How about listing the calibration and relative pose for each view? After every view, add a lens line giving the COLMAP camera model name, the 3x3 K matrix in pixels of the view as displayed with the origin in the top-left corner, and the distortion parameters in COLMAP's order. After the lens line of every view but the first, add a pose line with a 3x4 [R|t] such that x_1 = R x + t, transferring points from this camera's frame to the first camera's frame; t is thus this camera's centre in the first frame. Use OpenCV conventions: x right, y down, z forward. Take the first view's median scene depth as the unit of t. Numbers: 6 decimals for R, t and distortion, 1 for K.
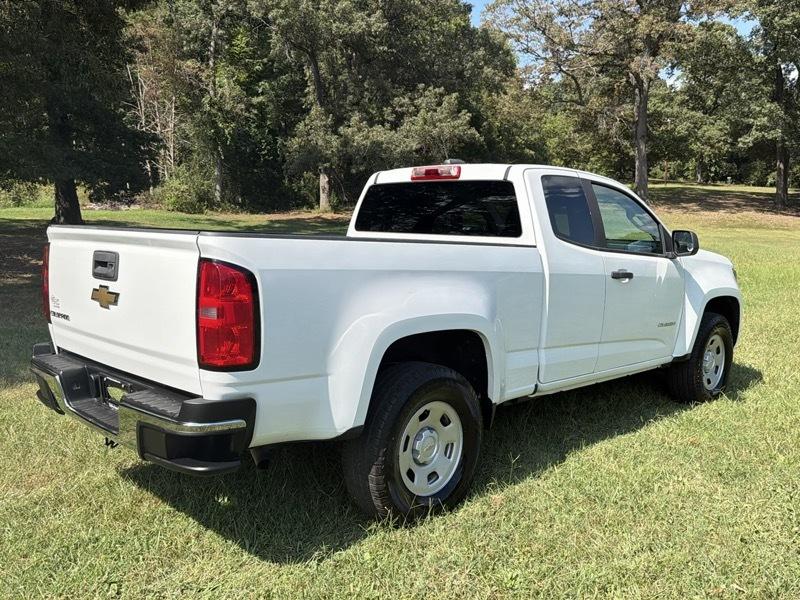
lens RADIAL K [[705.8, 0, 400.1], [0, 705.8, 318.2], [0, 0, 1]] dist [0.125472, -0.221636]
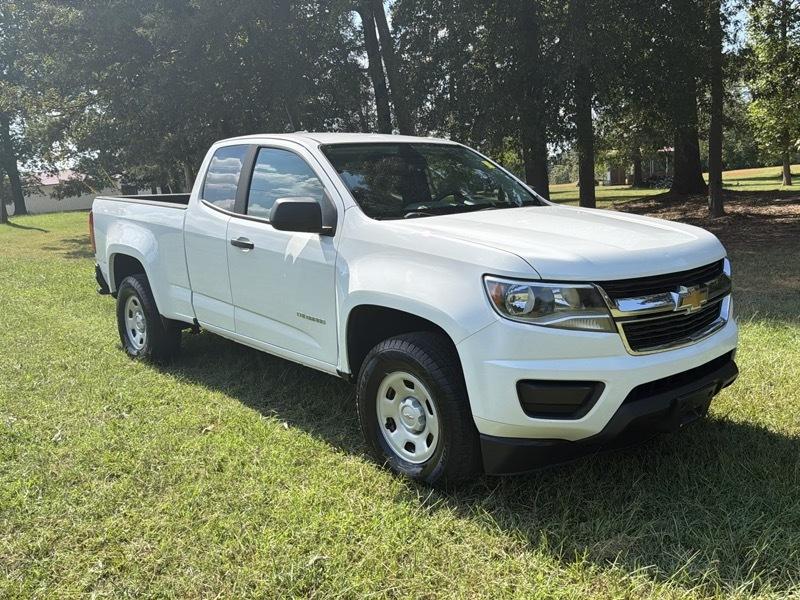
lens RADIAL K [[705.8, 0, 400.1], [0, 705.8, 318.2], [0, 0, 1]] dist [0.125472, -0.221636]
pose [[-0.064639, 0.178573, -0.981801, 0.988384], [-0.108418, 0.976778, 0.184797, -0.127542], [0.992002, 0.118389, -0.043777, 0.987025]]
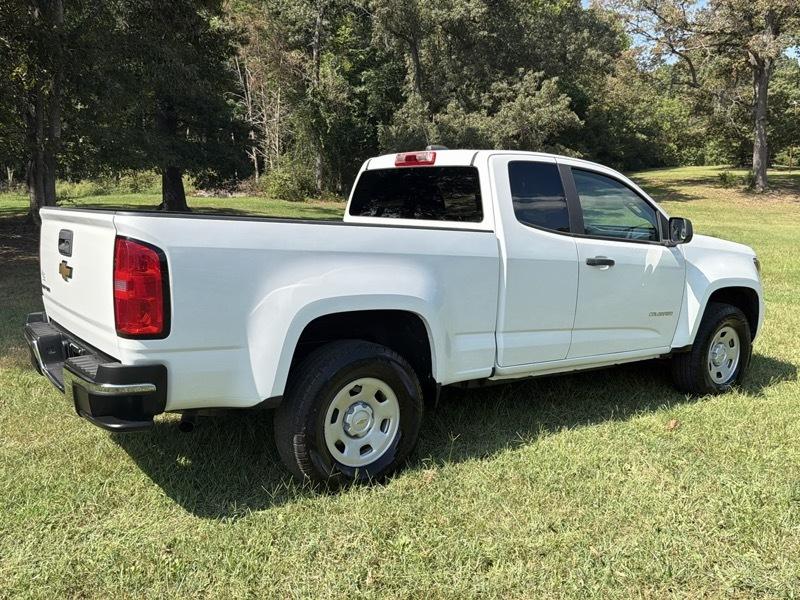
lens RADIAL K [[705.8, 0, 400.1], [0, 705.8, 318.2], [0, 0, 1]] dist [0.125472, -0.221636]
pose [[0.989150, 0.028353, -0.144146, 0.140483], [-0.025932, 0.999490, 0.018647, 0.004994], [0.144601, -0.014707, 0.989381, -0.015703]]
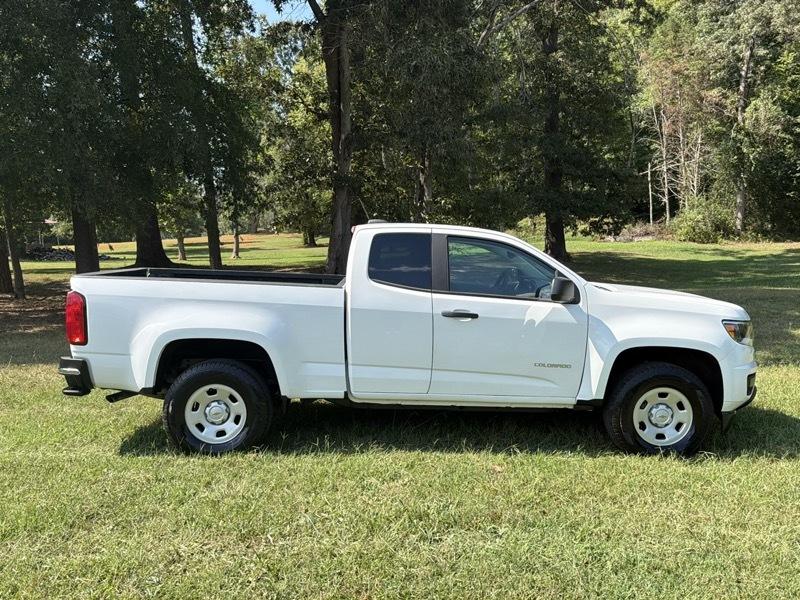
lens RADIAL K [[705.8, 0, 400.1], [0, 705.8, 318.2], [0, 0, 1]] dist [0.125472, -0.221636]
pose [[0.723276, 0.060493, -0.687904, 0.807653], [-0.087624, 0.996143, -0.004532, -0.031964], [0.684977, 0.063555, 0.725787, 0.069606]]
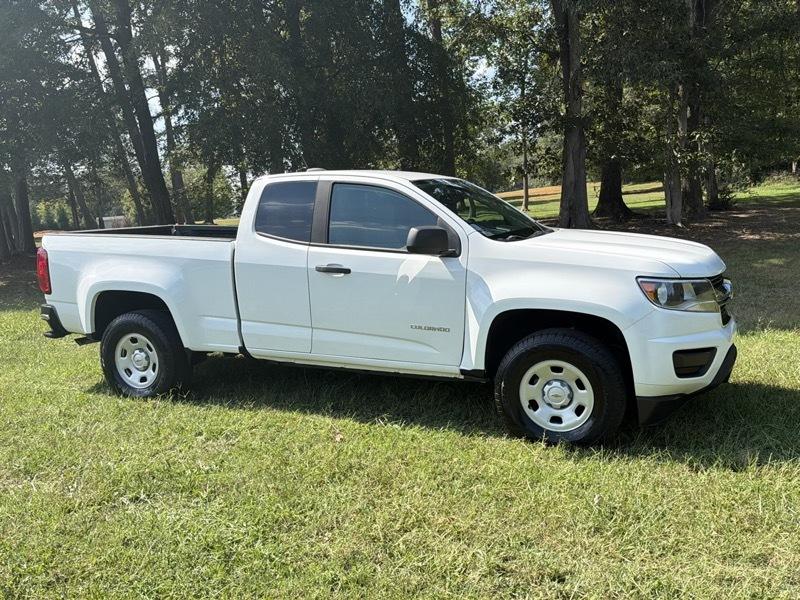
lens RADIAL K [[705.8, 0, 400.1], [0, 705.8, 318.2], [0, 0, 1]] dist [0.125472, -0.221636]
pose [[0.348751, 0.123745, -0.929010, 1.048933], [-0.084703, 0.991350, 0.100251, -0.080474], [0.933380, 0.043727, 0.356216, 0.557125]]
